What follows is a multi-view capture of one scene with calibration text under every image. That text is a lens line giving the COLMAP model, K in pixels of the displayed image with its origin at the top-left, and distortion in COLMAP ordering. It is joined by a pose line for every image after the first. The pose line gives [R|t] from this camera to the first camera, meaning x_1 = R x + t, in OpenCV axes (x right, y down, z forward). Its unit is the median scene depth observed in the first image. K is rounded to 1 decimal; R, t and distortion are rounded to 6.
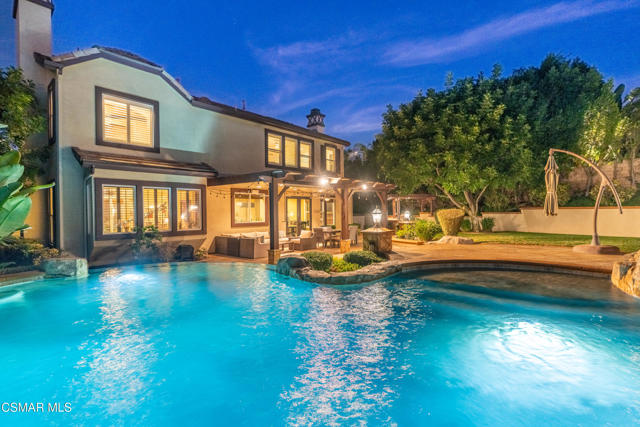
lens RADIAL K [[295.0, 0, 325.6], [0, 295.0, 214.4], [0, 0, 1]] dist [-0.000838, -0.000524]
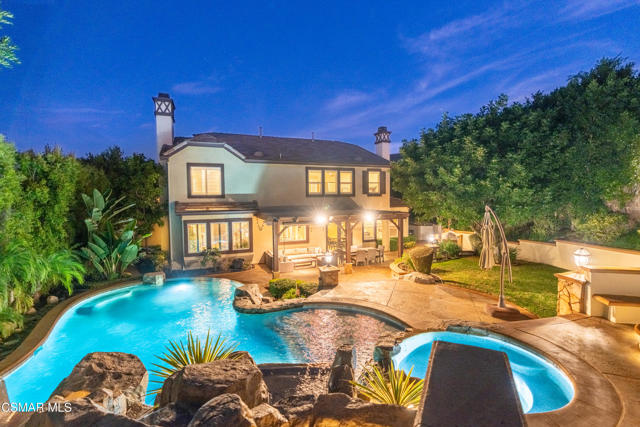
lens RADIAL K [[295.0, 0, 327.9], [0, 295.0, 213.4], [0, 0, 1]] dist [-0.000838, -0.000524]
pose [[0.902731, 0.017261, -0.429858, 0.560727], [-0.000759, 0.999257, 0.038531, -0.183199], [0.430204, -0.034457, 0.902074, -0.144408]]
